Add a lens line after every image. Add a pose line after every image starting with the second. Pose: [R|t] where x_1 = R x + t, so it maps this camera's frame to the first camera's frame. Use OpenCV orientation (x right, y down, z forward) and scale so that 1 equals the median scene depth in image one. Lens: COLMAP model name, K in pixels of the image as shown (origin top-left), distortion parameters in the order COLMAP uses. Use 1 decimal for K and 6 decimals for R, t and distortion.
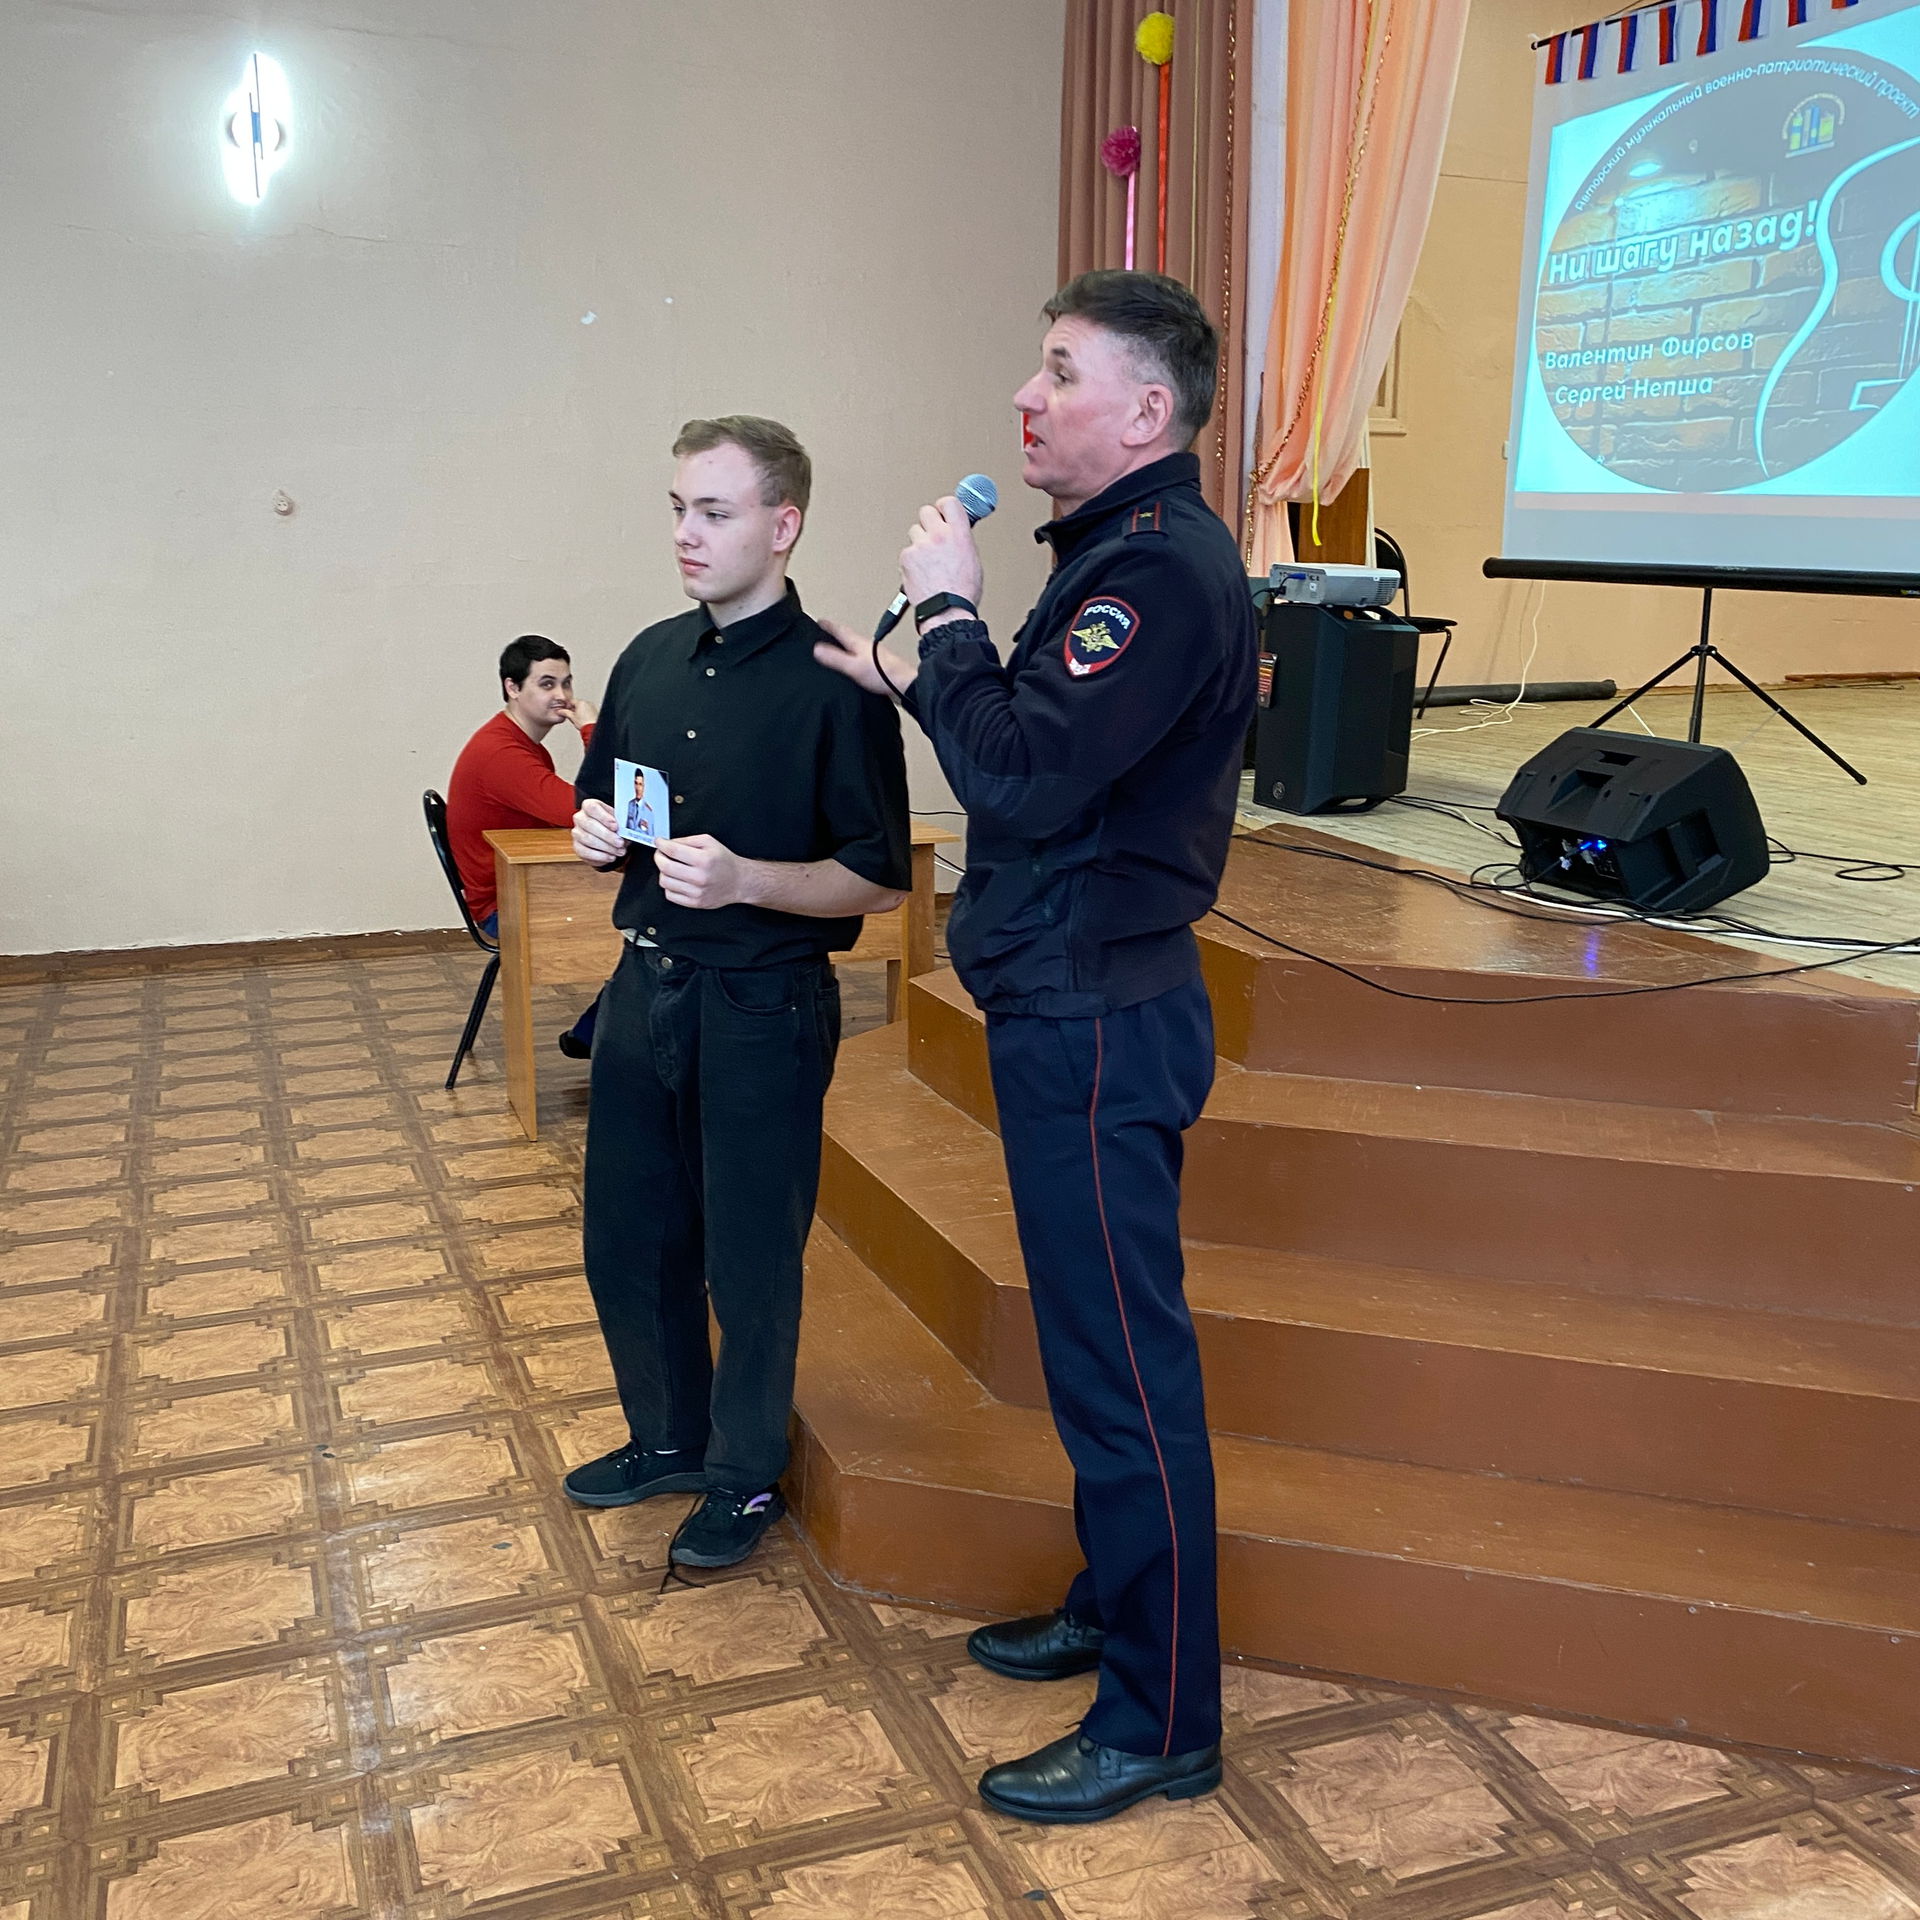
lens RADIAL K [[1955.0, 0, 978.9], [0, 1955.0, 974.0], [0, 0, 1]] dist [0.001394, -0.001523]
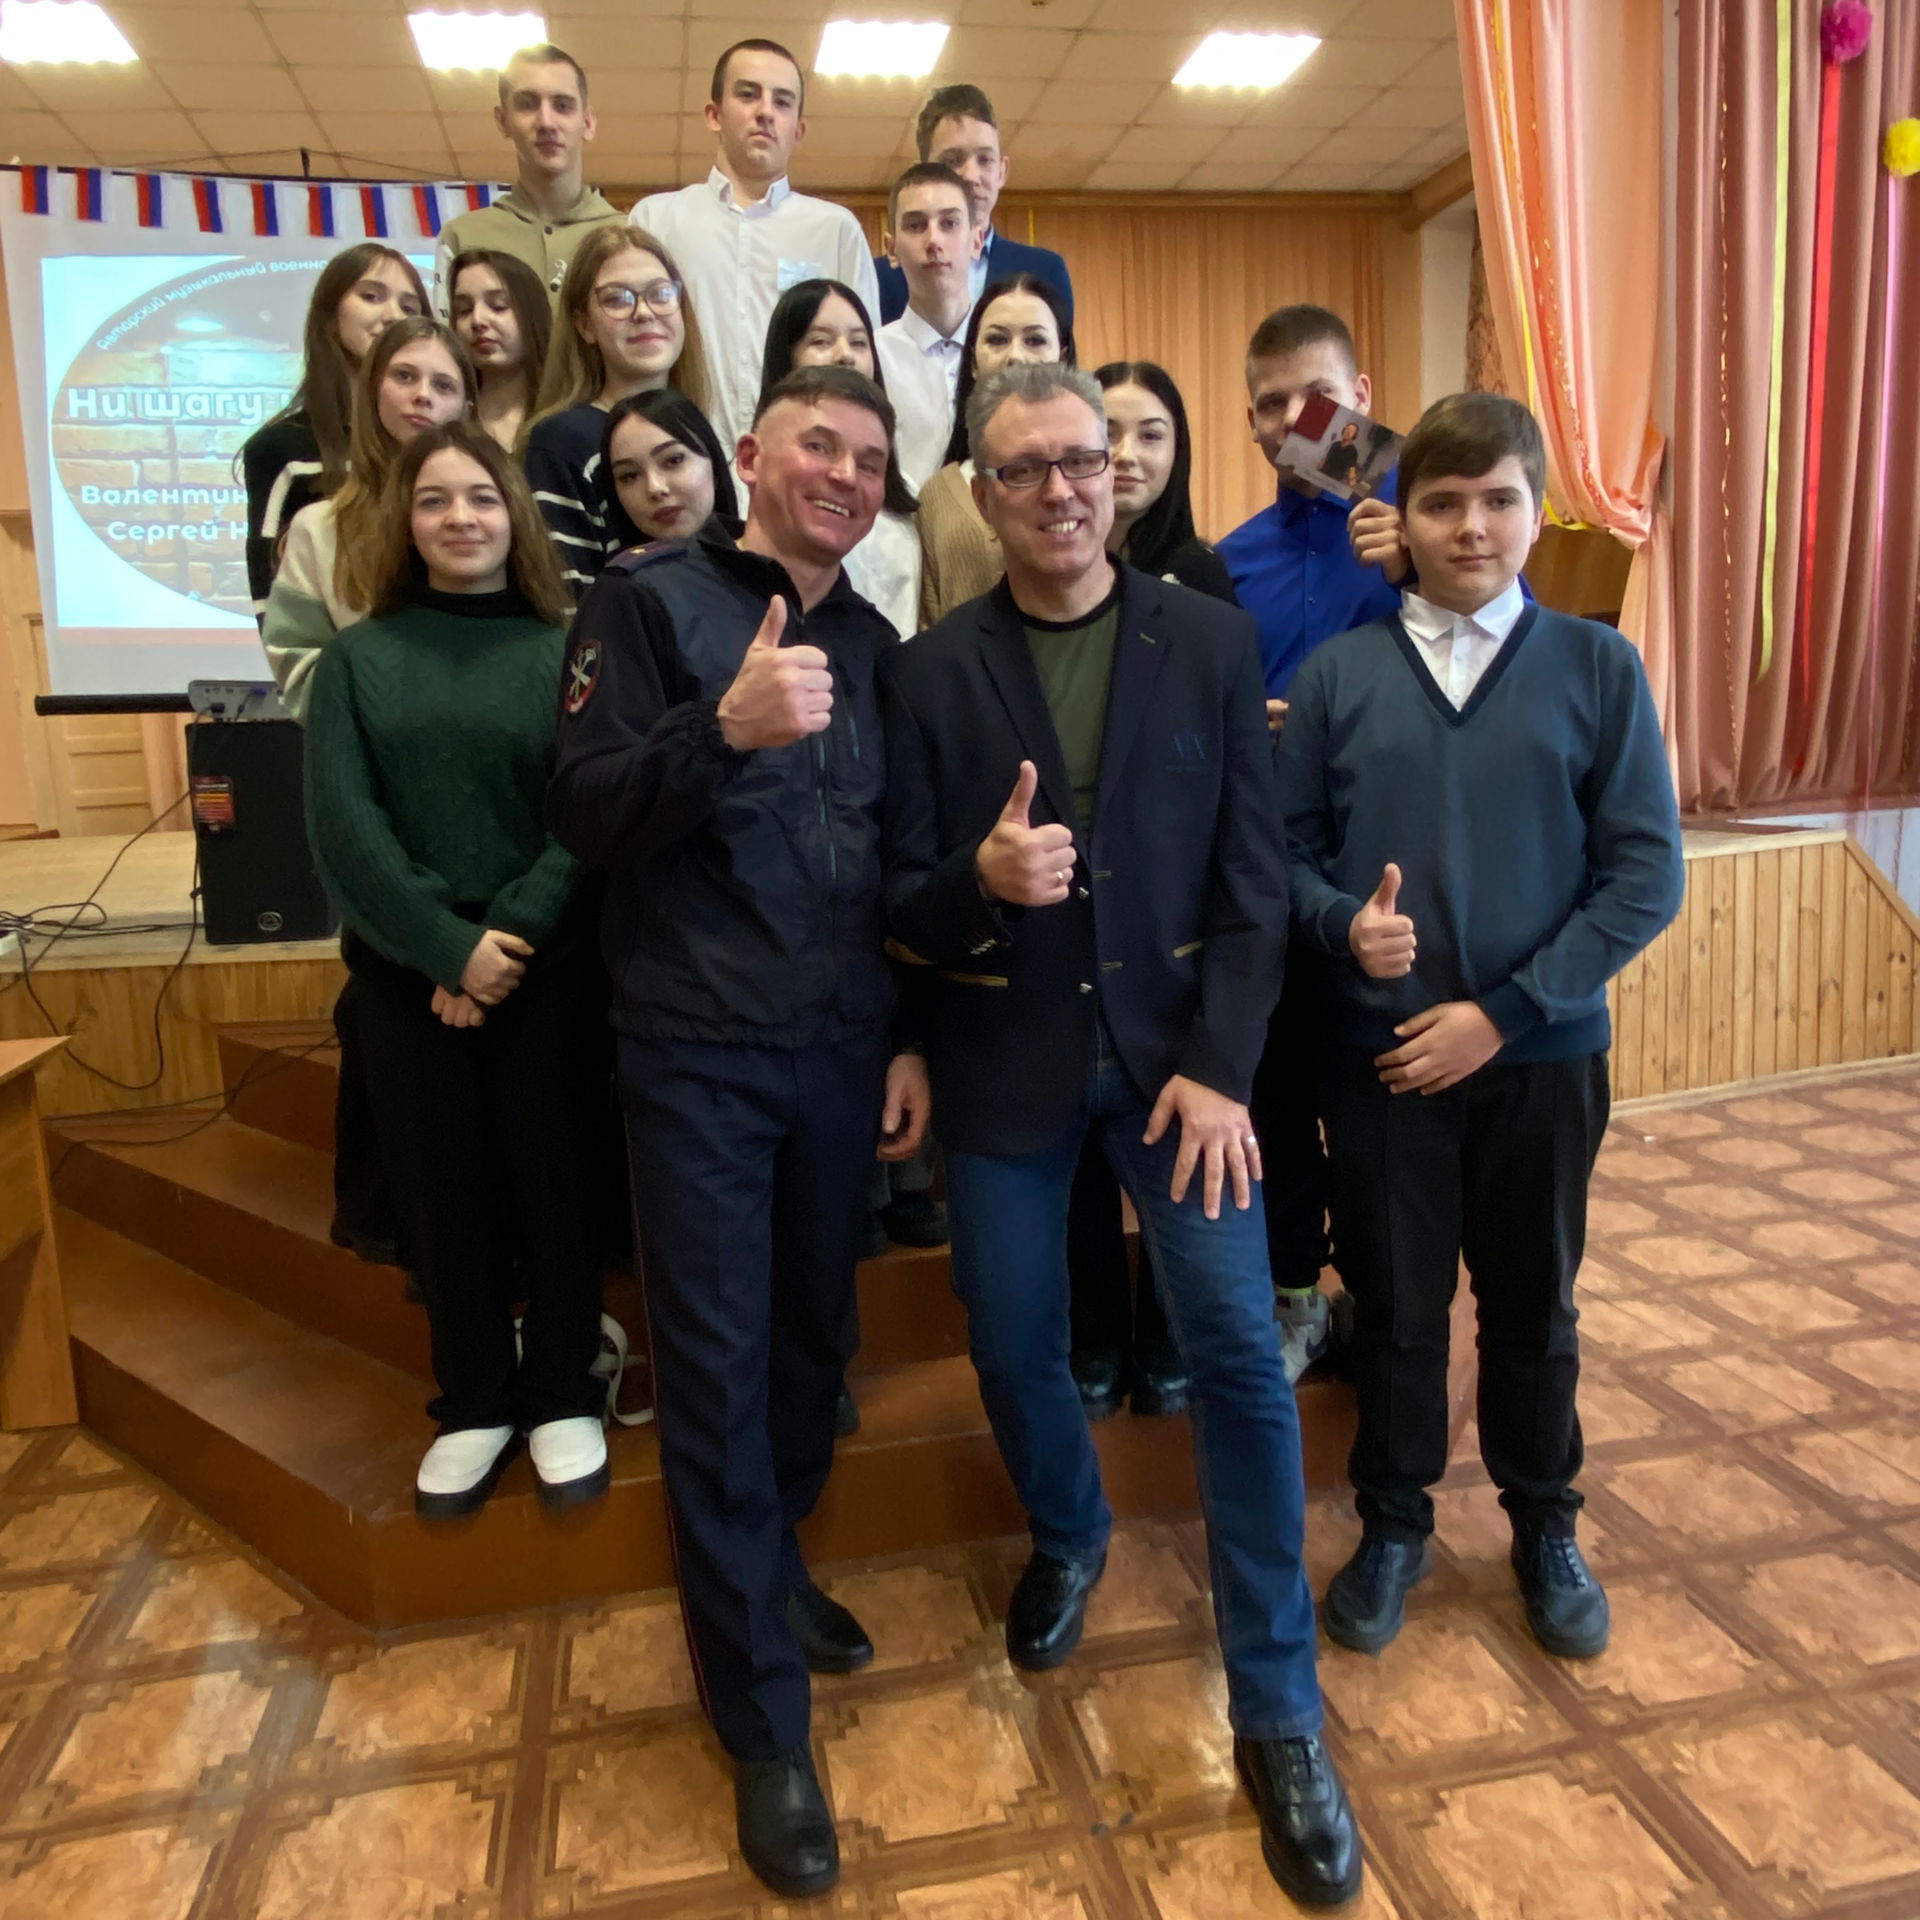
lens RADIAL K [[1594.6, 0, 961.8], [0, 1594.6, 962.4], [0, 0, 1]] dist [0.053320, -0.064640]
pose [[0.176833, -0.167223, 0.969931, -0.956338], [0.250671, 0.960617, 0.119916, -0.154112], [-0.951785, 0.221928, 0.211787, 0.959794]]
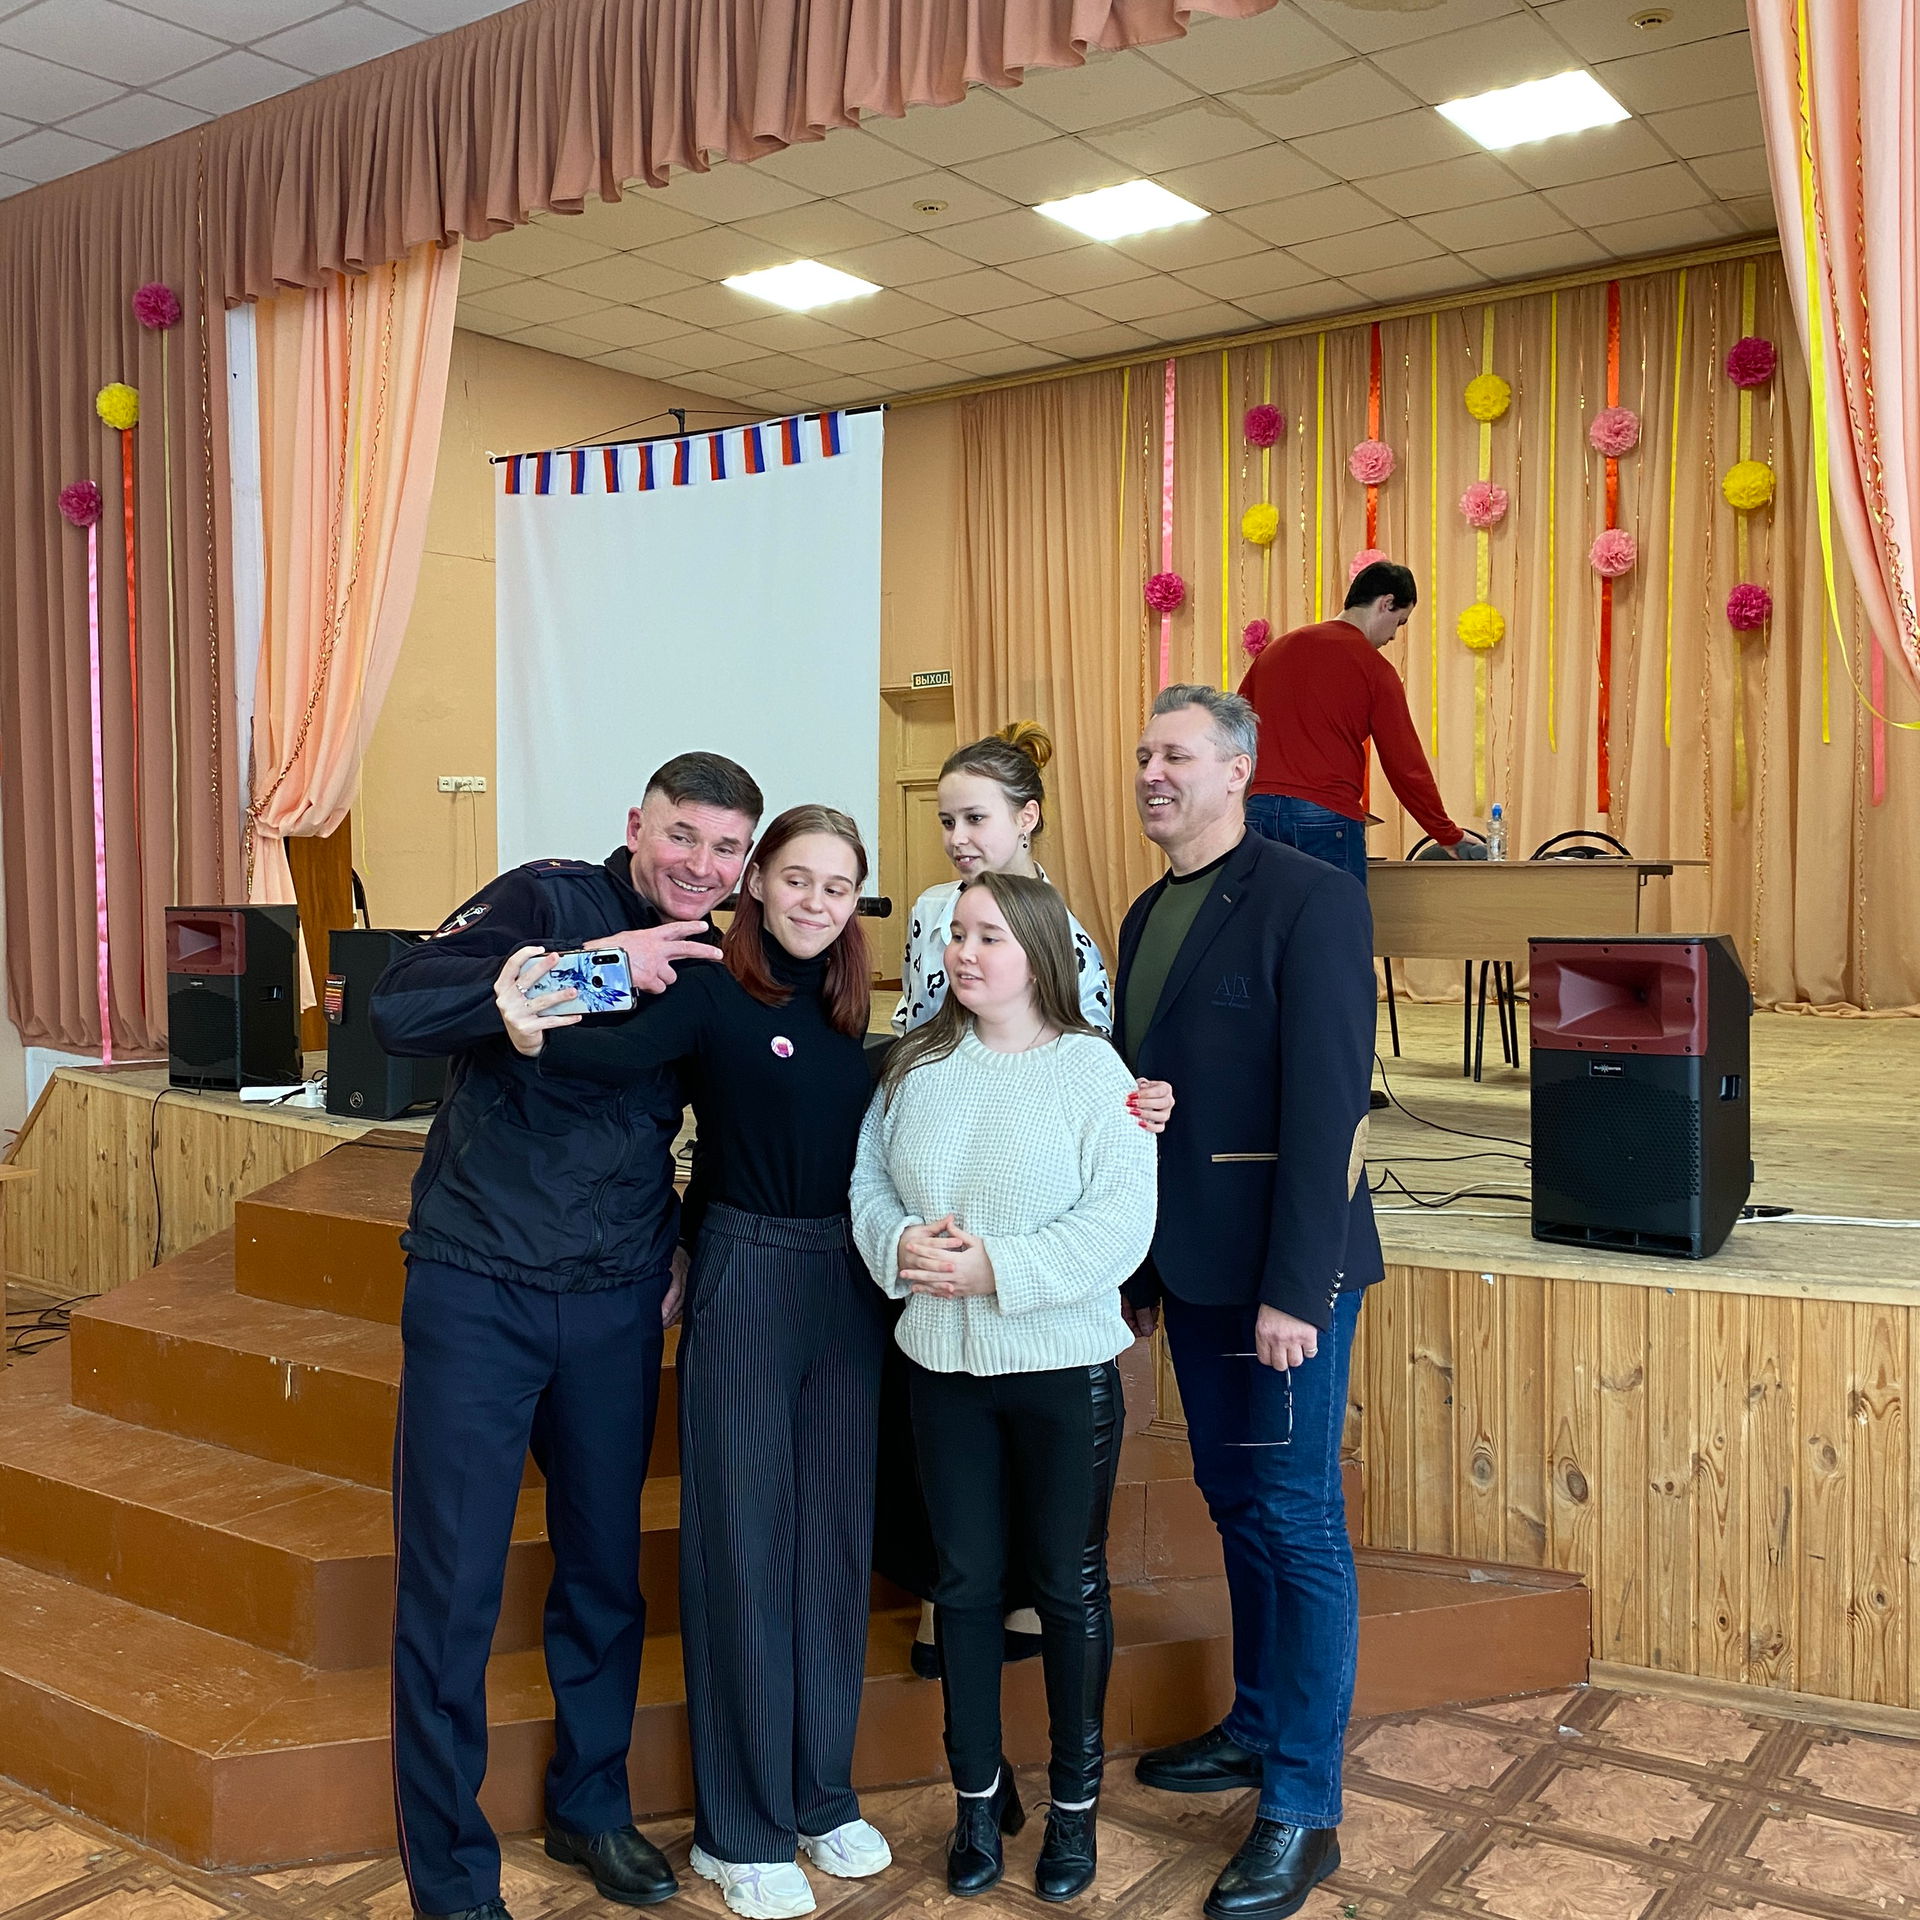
lens RADIAL K [[1972.9, 0, 968.5], [0, 1972.9, 937.9], [0, 0, 1]] dist [0.023530, -0.030570]
pose [[0.834911, -0.029915, 0.549571, -0.293206], [0.124174, 0.983015, -0.135137, 0.012585], [-0.536194, 0.181070, 0.824445, -0.182295]]
